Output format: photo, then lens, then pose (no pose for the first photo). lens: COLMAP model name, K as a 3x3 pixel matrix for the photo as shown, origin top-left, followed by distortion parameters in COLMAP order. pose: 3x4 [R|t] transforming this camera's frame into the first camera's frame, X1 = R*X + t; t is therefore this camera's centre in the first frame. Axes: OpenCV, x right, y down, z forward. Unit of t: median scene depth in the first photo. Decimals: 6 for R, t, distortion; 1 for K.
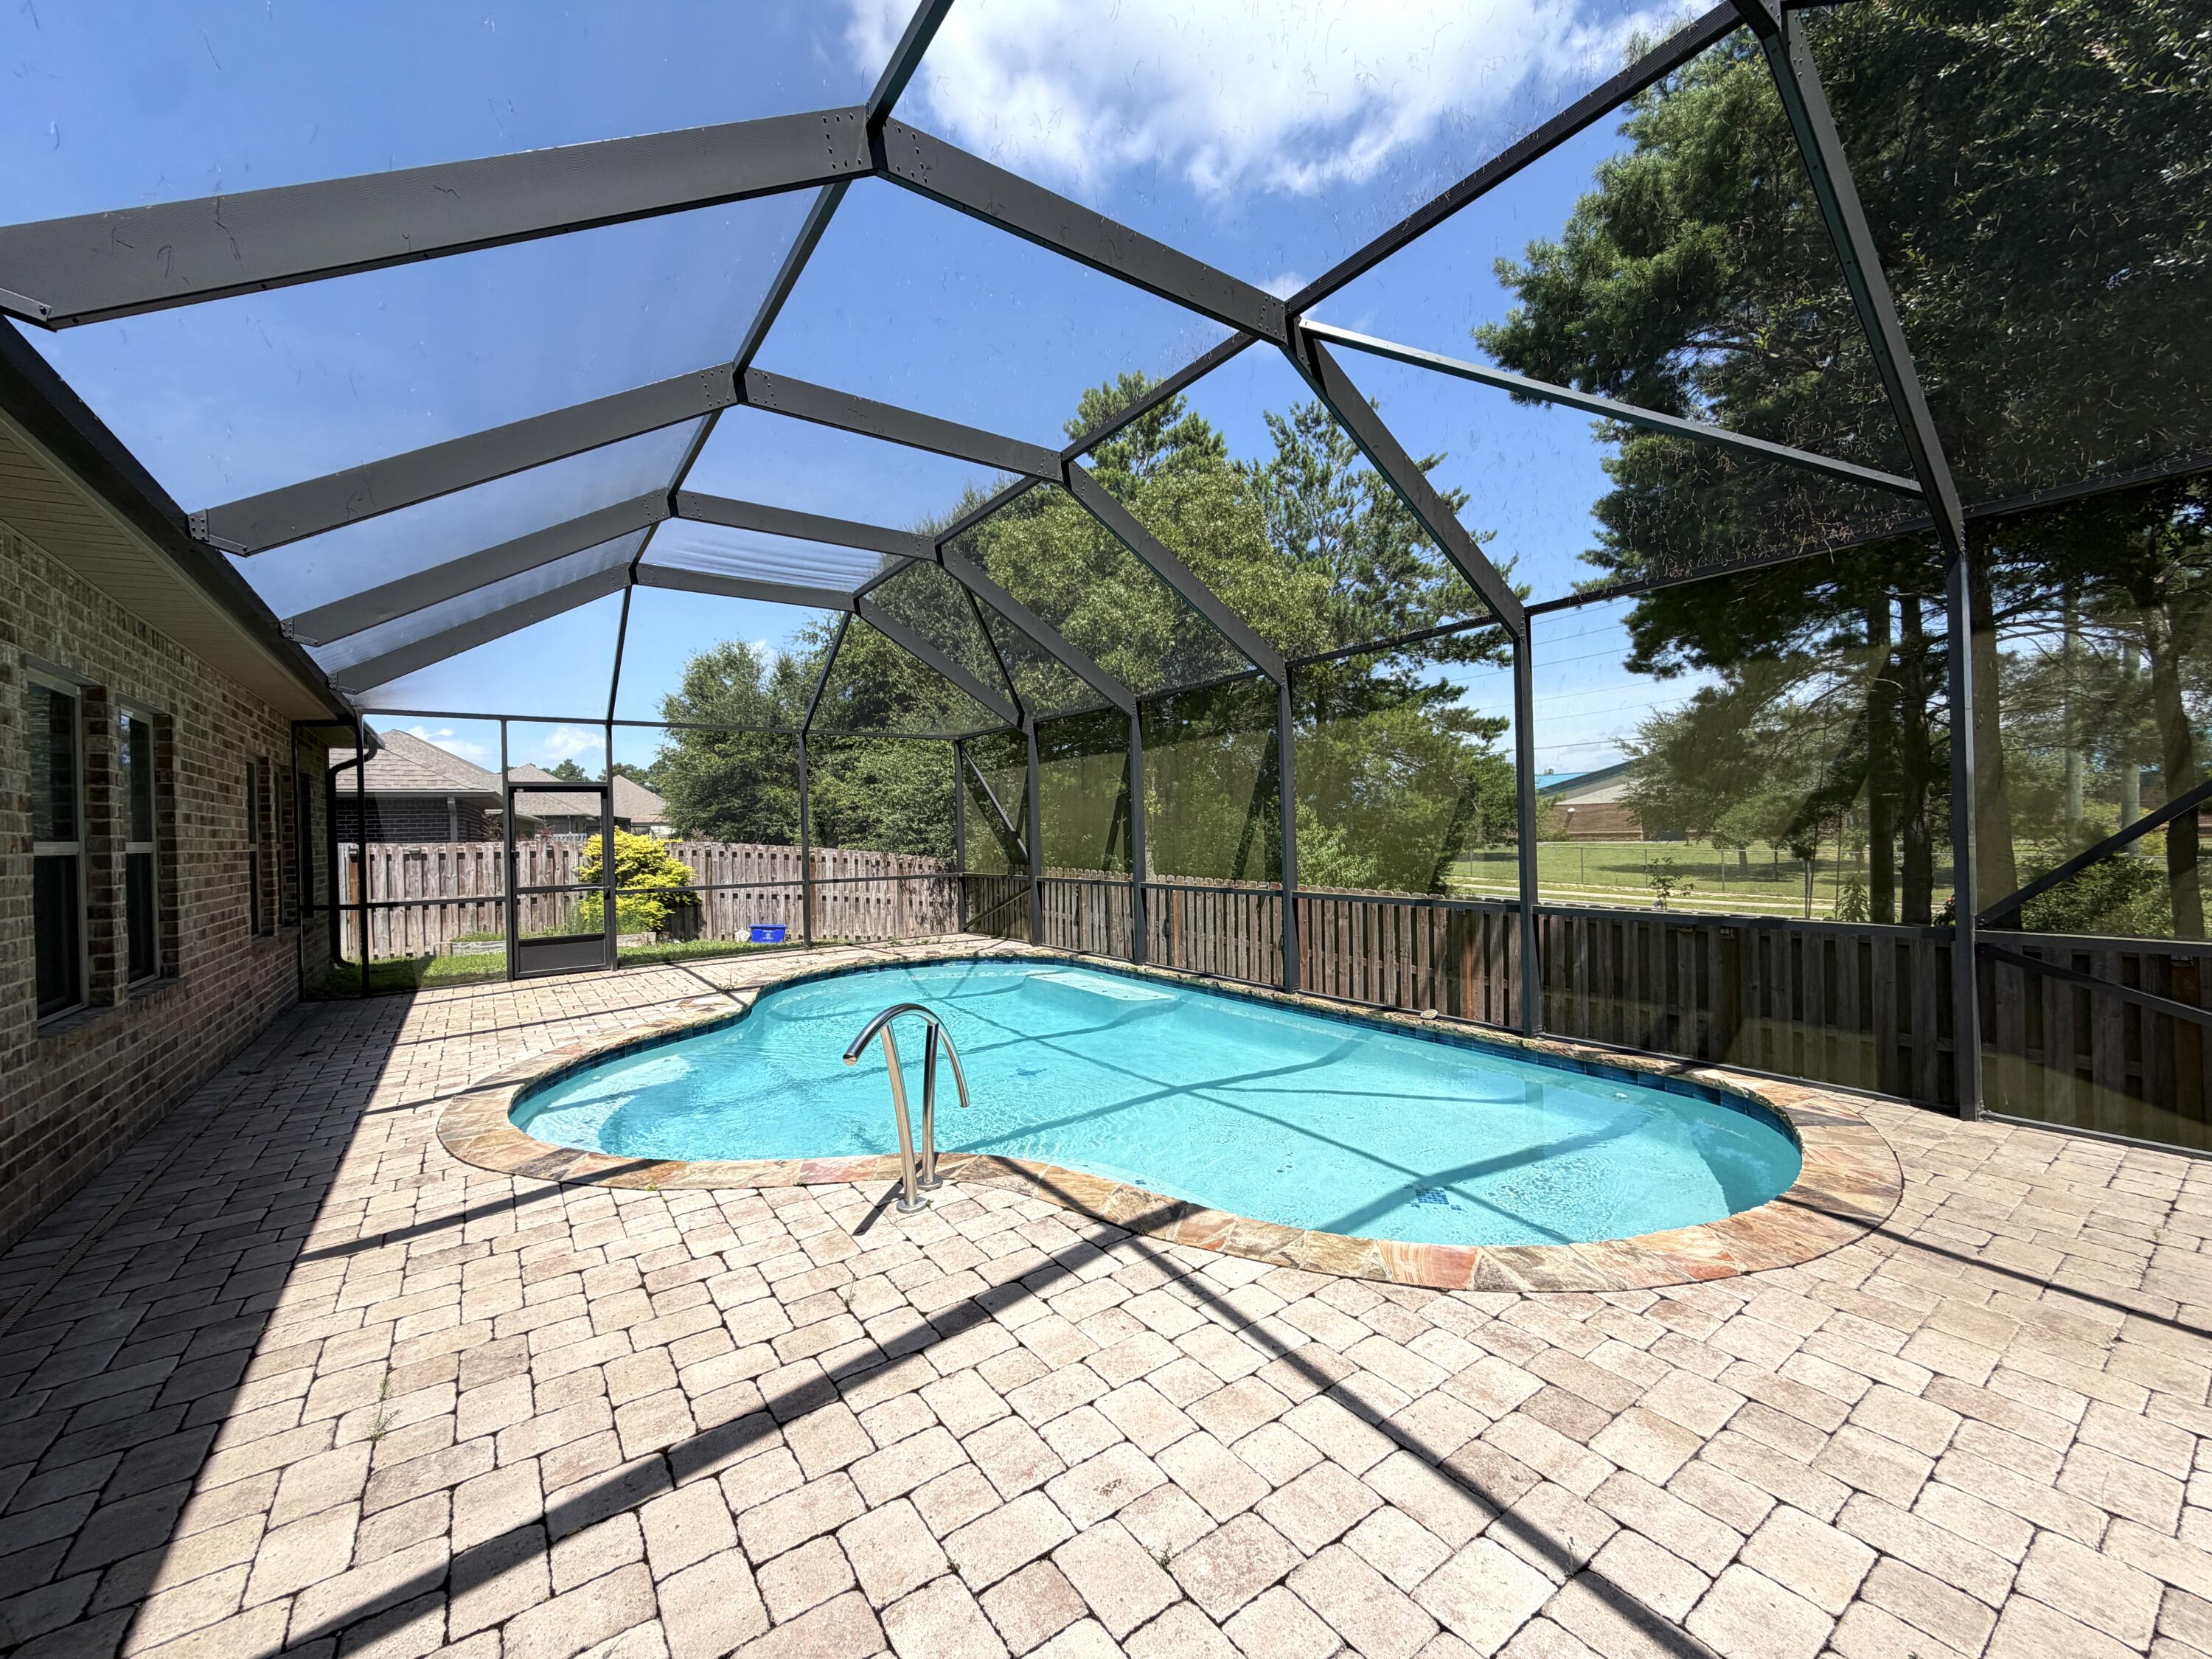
lens RADIAL K [[886.2, 0, 1111.0], [0, 886.2, 829.2], [0, 0, 1]] dist [0.000182, 0.000038]
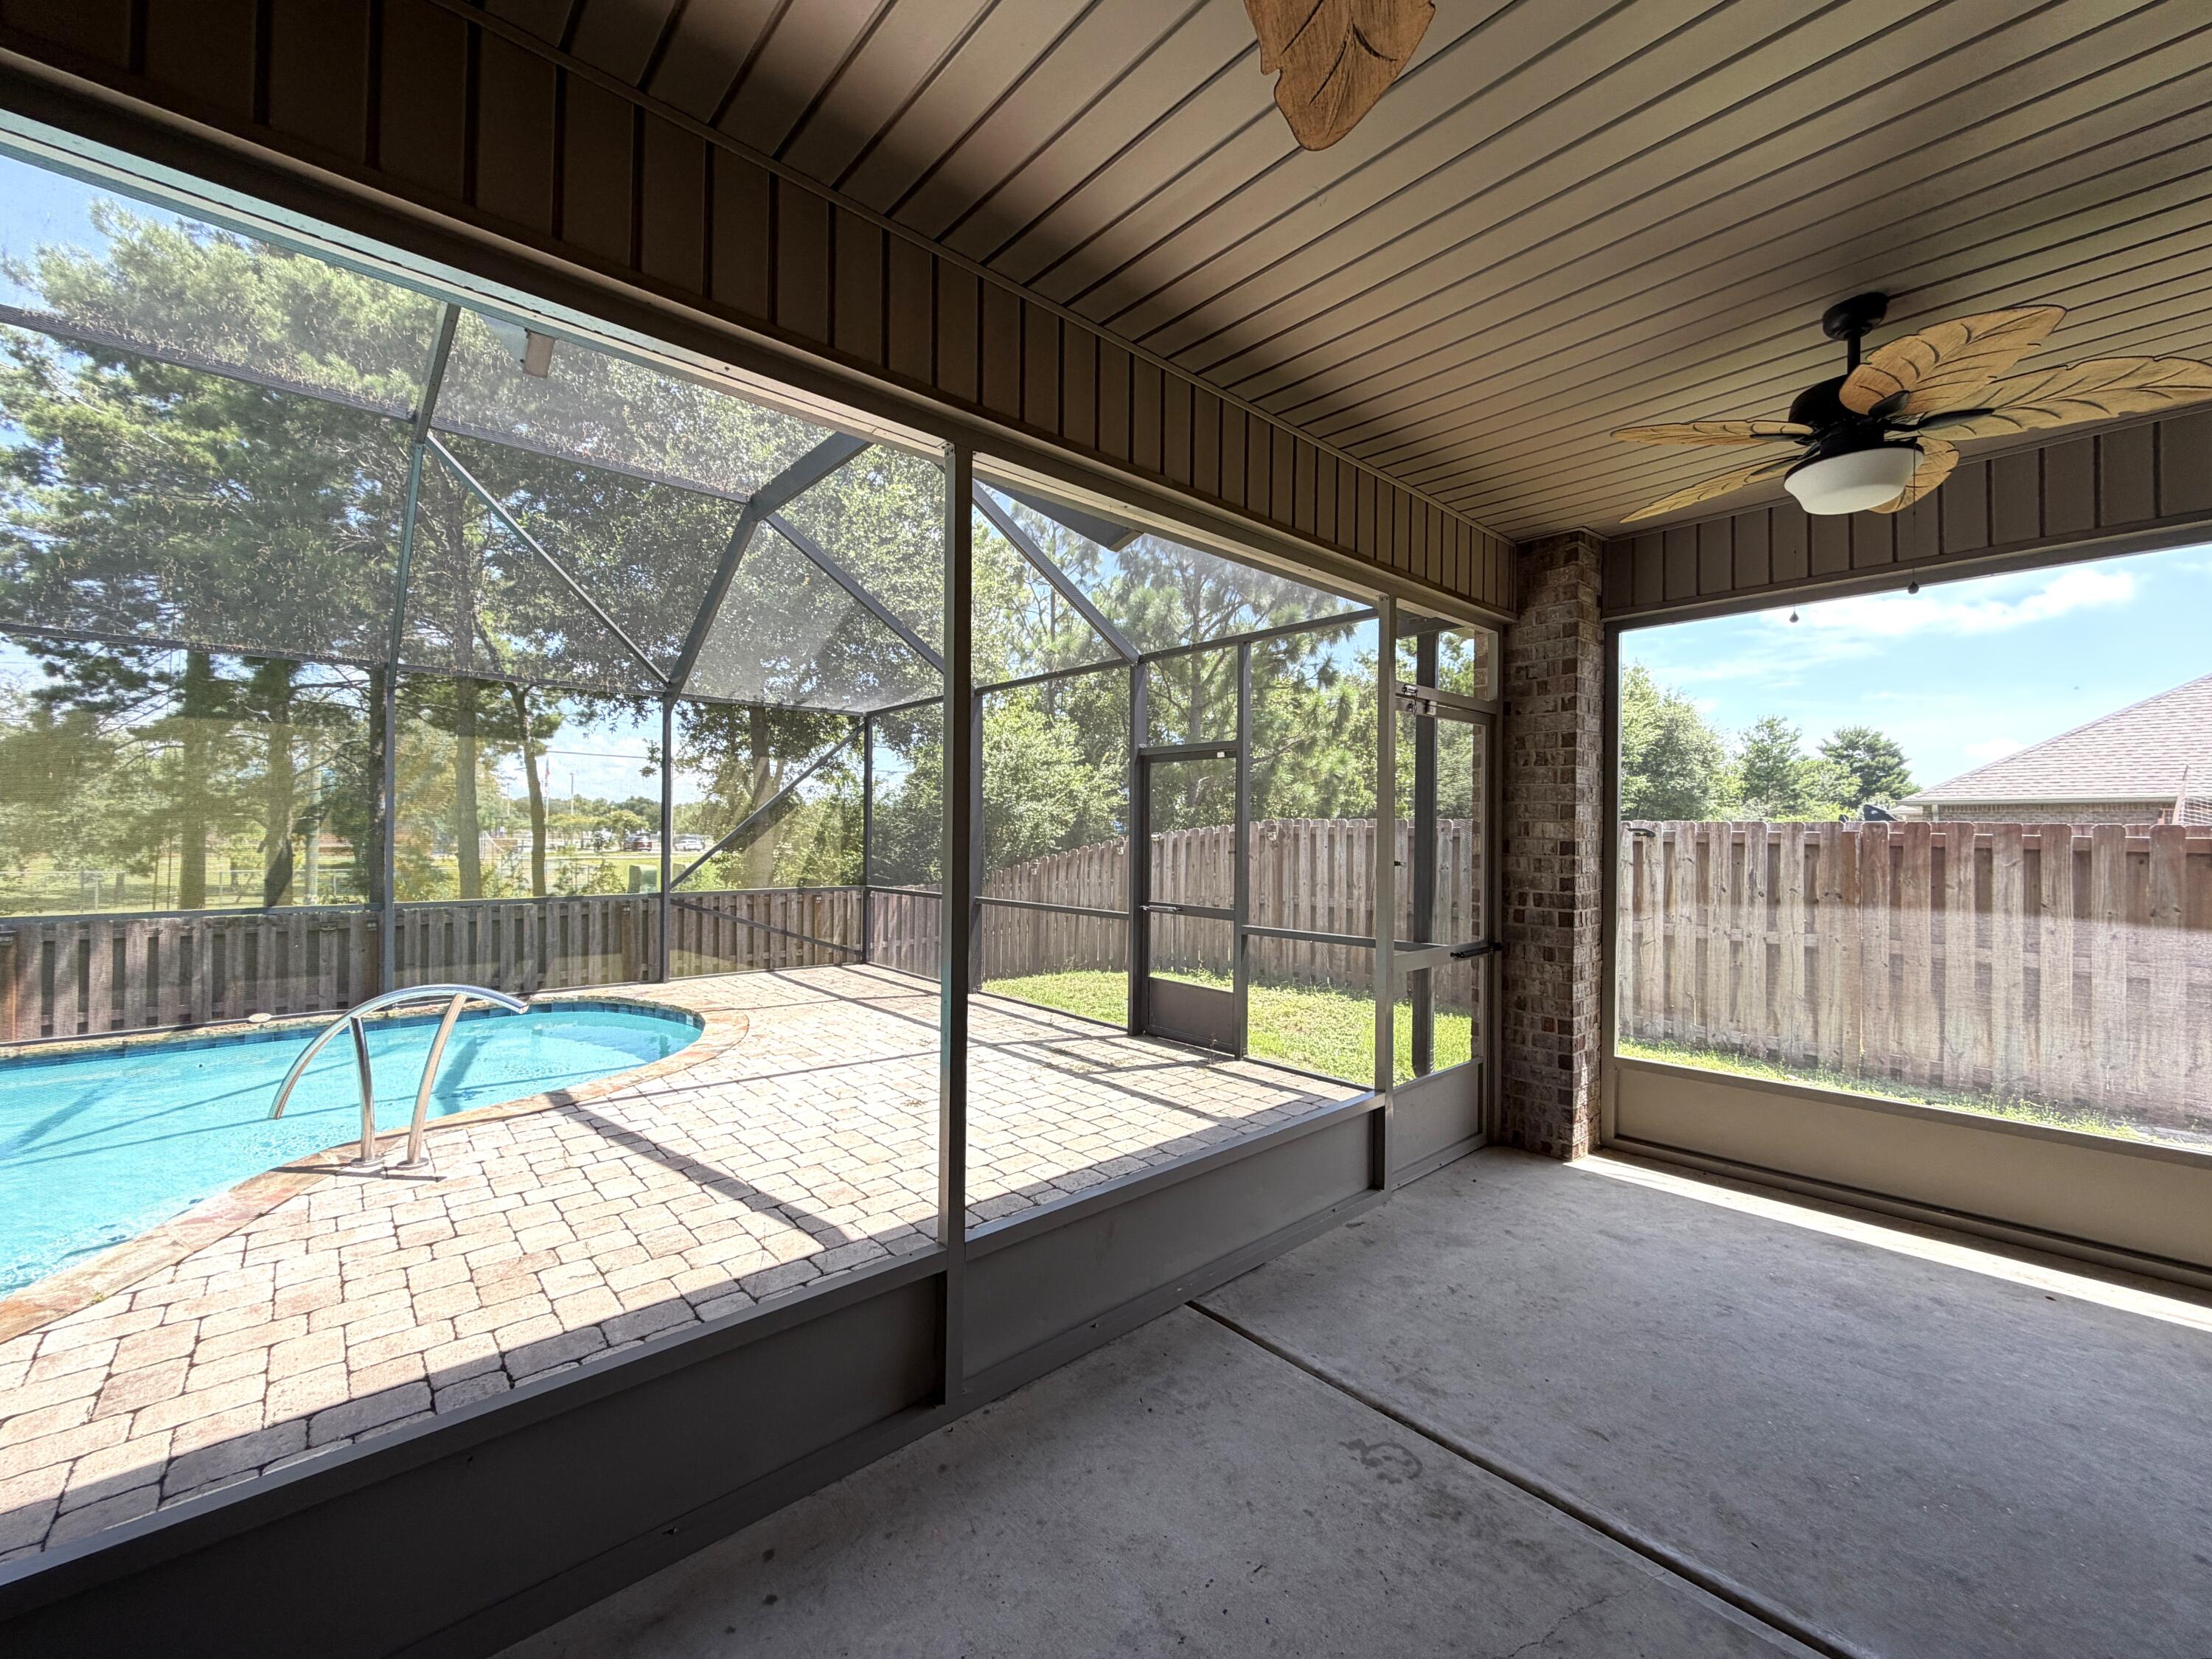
lens RADIAL K [[886.2, 0, 1106.5], [0, 886.2, 825.2], [0, 0, 1]] dist [0.000182, 0.000038]
pose [[-0.110177, 0.028110, 0.993514, -1.642954], [-0.002414, 0.999589, -0.028550, 0.022067], [-0.993909, -0.005544, -0.110064, 0.271843]]
